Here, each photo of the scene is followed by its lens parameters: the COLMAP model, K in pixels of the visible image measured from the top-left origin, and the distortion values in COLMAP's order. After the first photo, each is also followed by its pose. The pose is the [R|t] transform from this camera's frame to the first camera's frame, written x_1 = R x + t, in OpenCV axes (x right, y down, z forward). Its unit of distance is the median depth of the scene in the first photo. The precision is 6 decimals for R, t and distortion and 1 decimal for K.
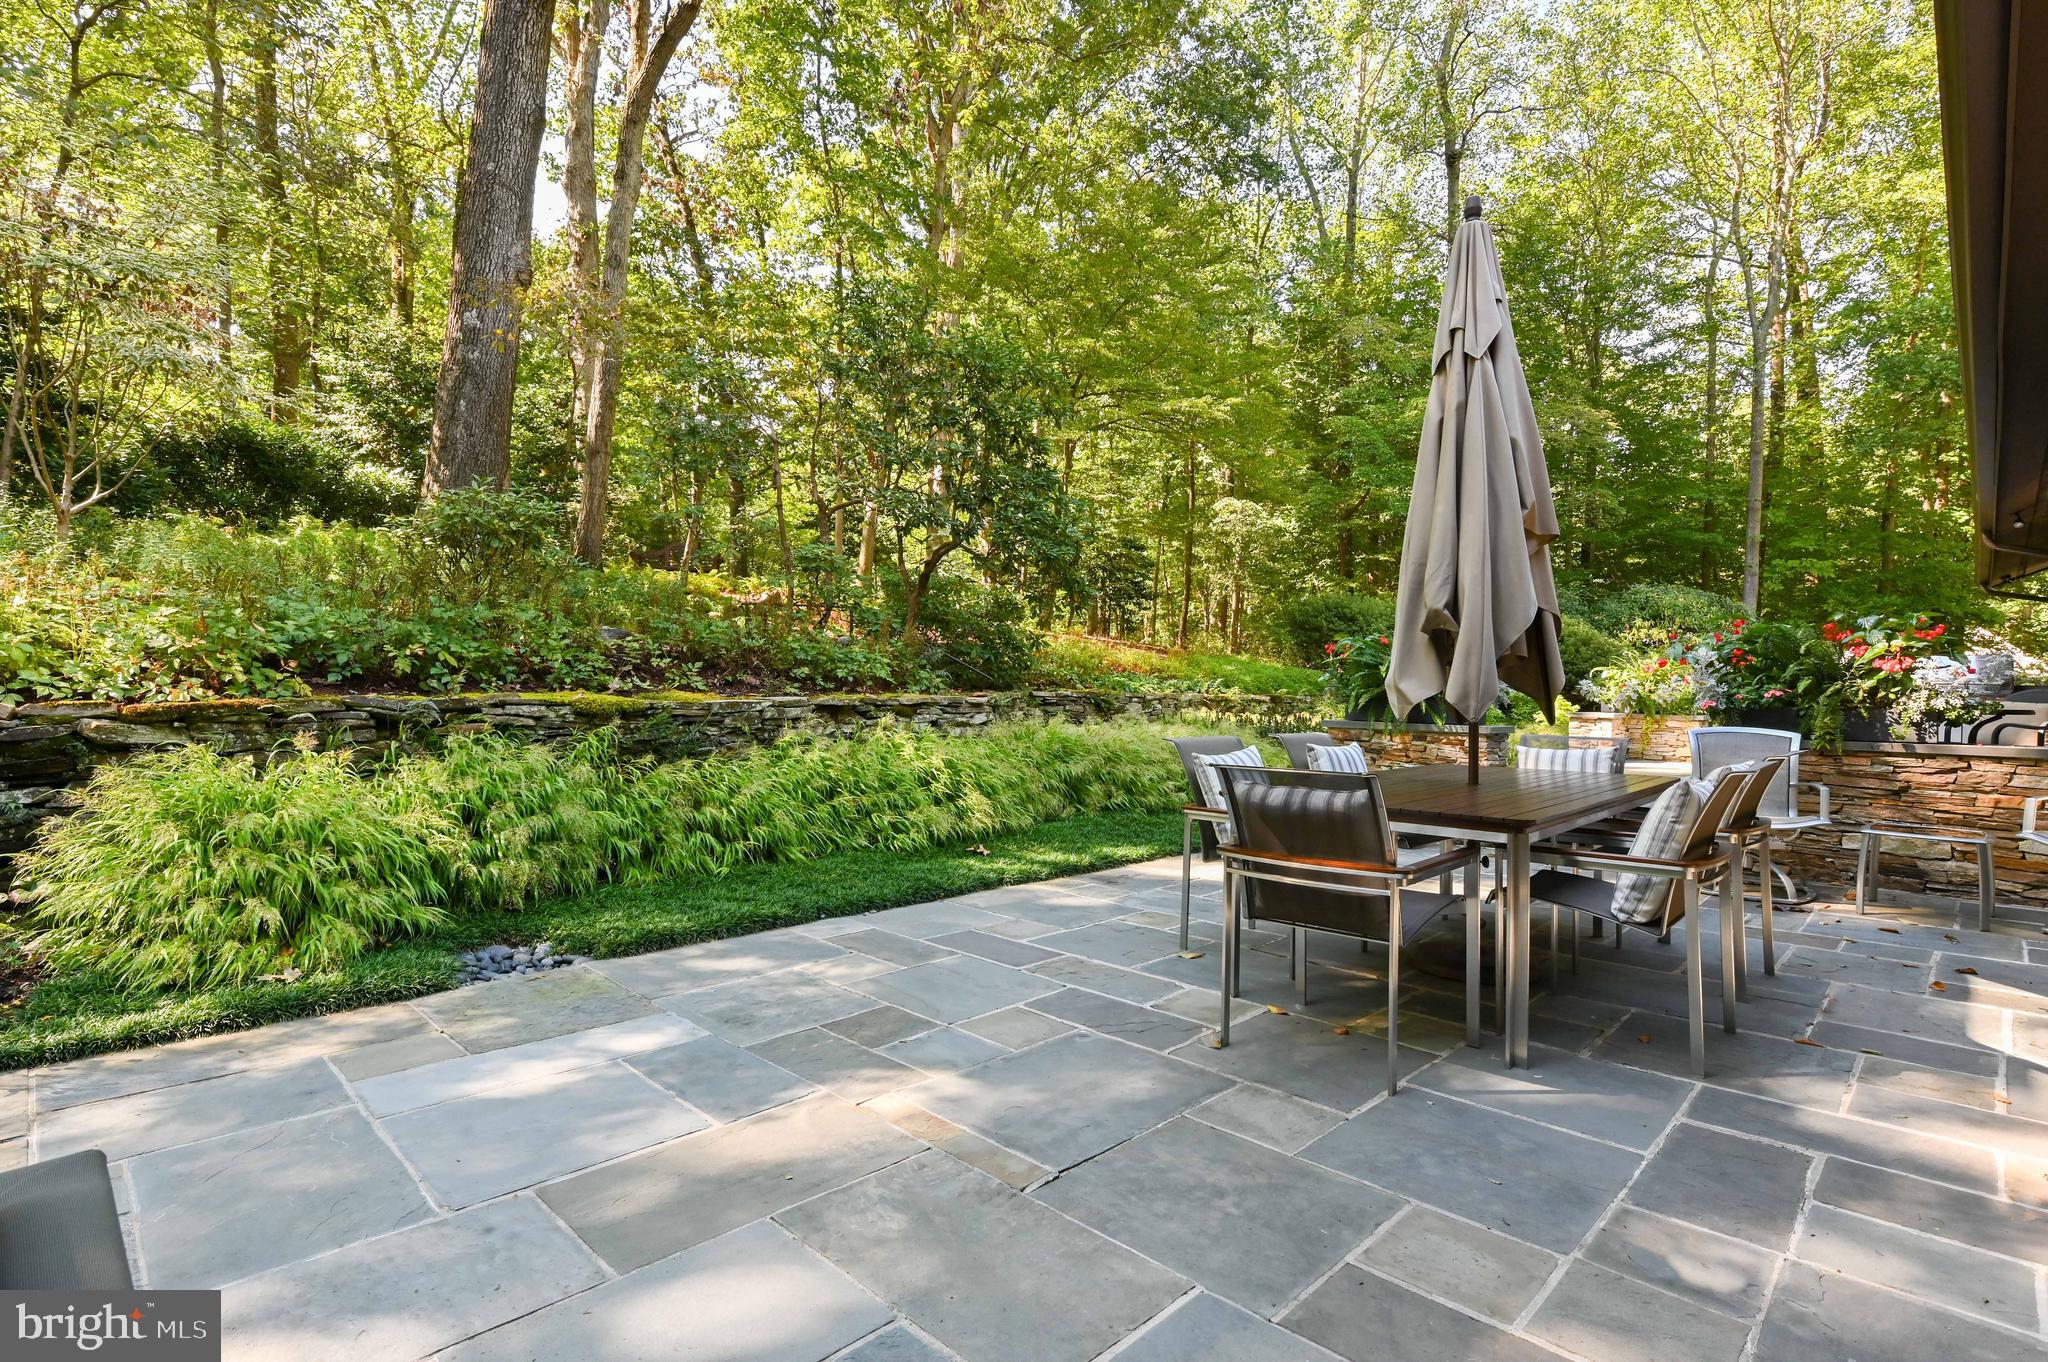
lens RADIAL K [[1013.5, 0, 1024.0], [0, 1013.5, 681.0], [0, 0, 1]] dist [-0.000850, -0.000152]
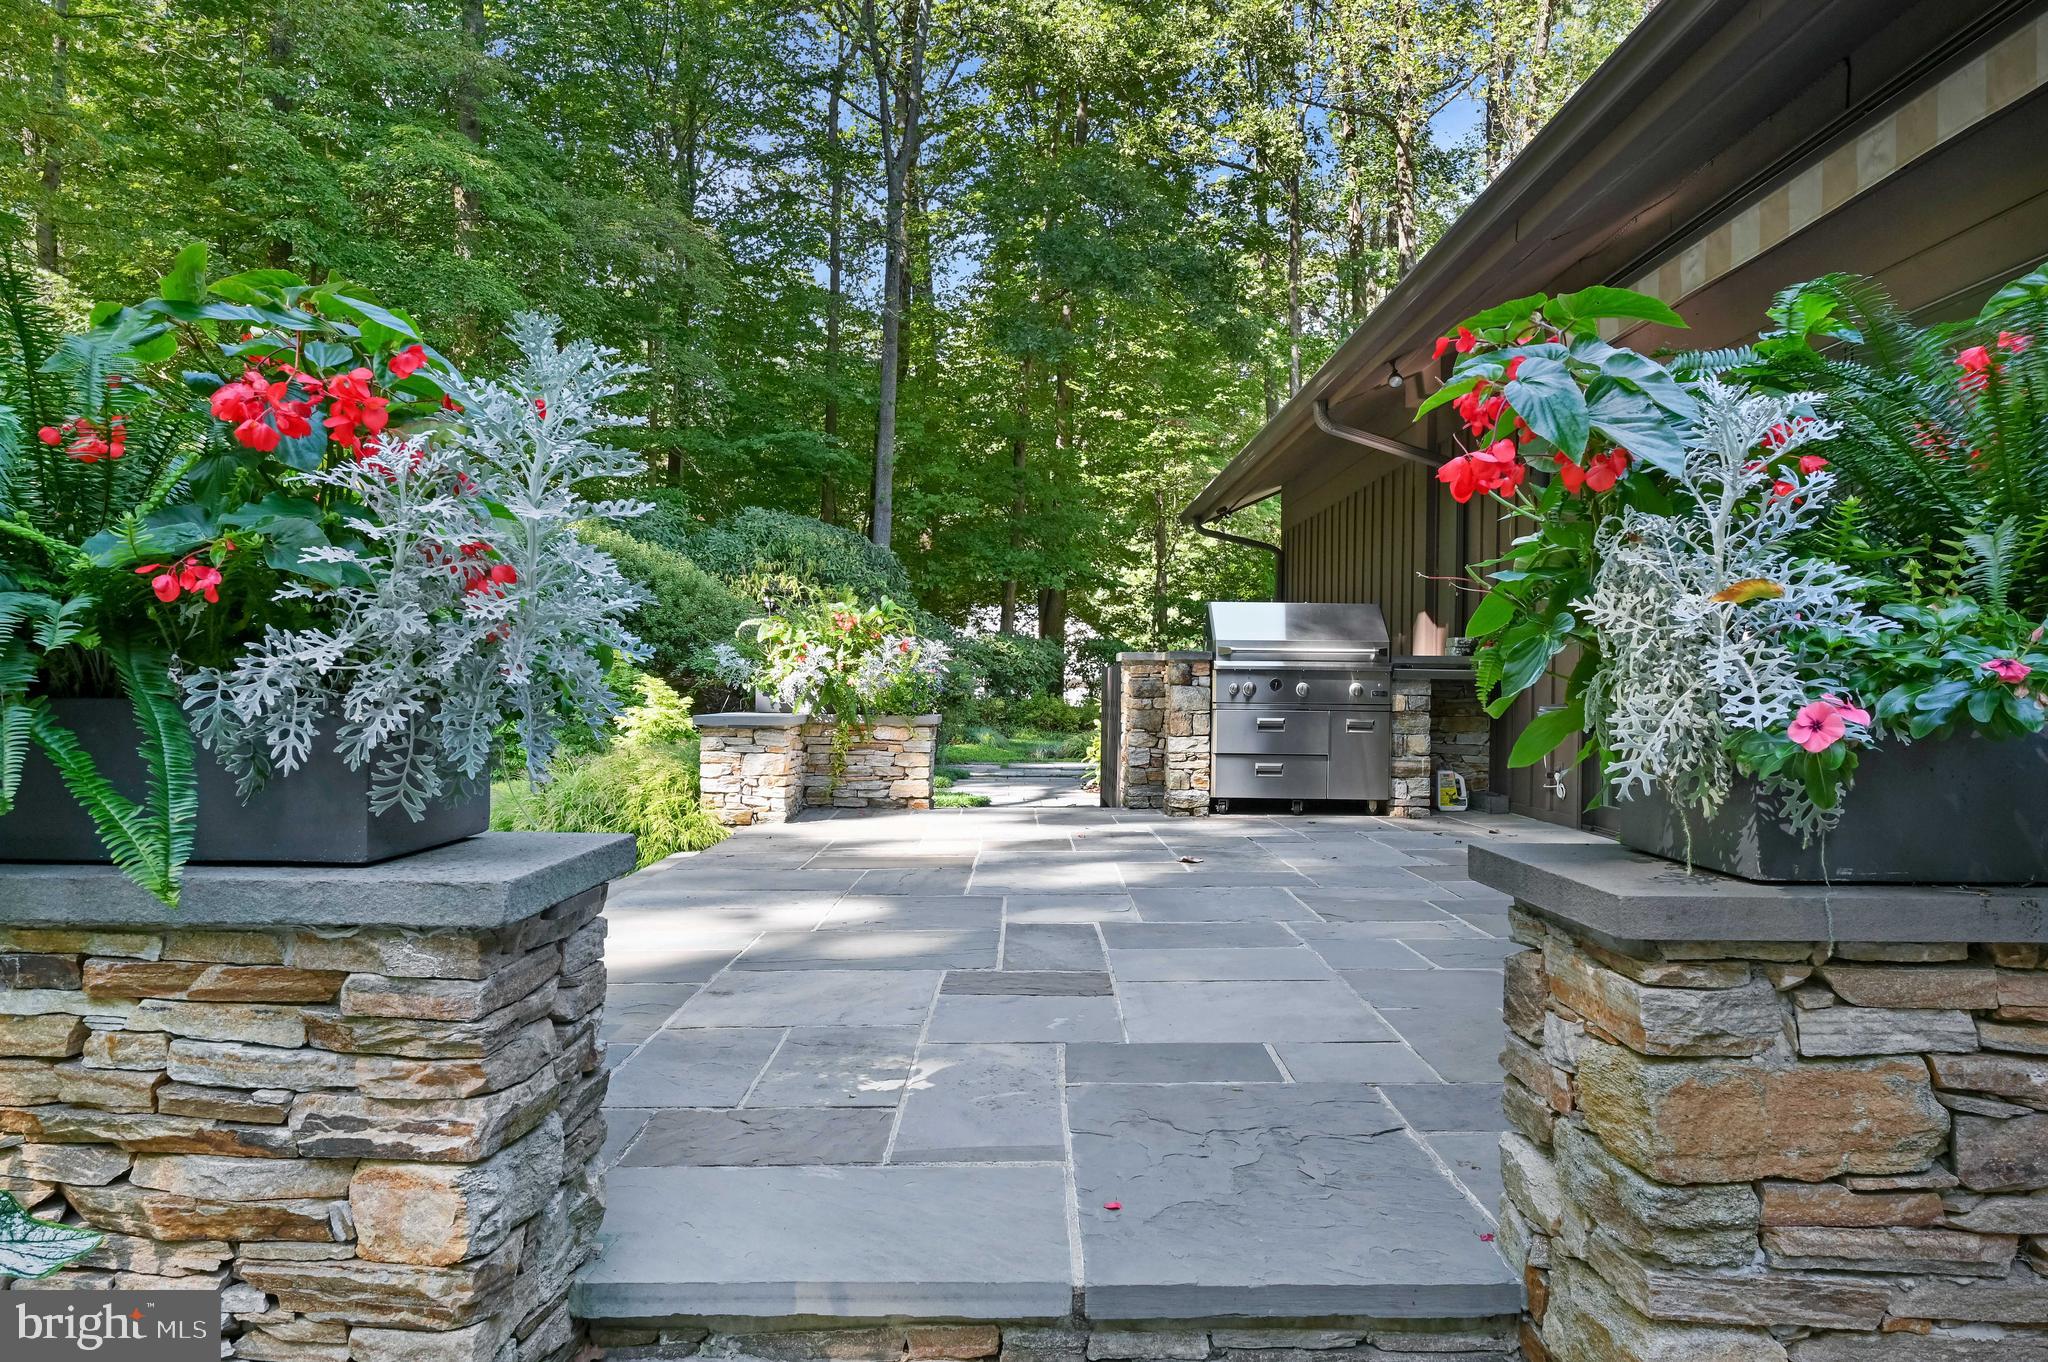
lens RADIAL K [[1388.7, 0, 1024.0], [0, 1388.7, 681.0], [0, 0, 1]] dist [0.006129, 0.001908]
pose [[0.721123, -0.010619, 0.692725, 0.154559], [-0.000390, 0.999876, 0.015733, 0.003982], [-0.692807, -0.011616, 0.721030, 0.329013]]
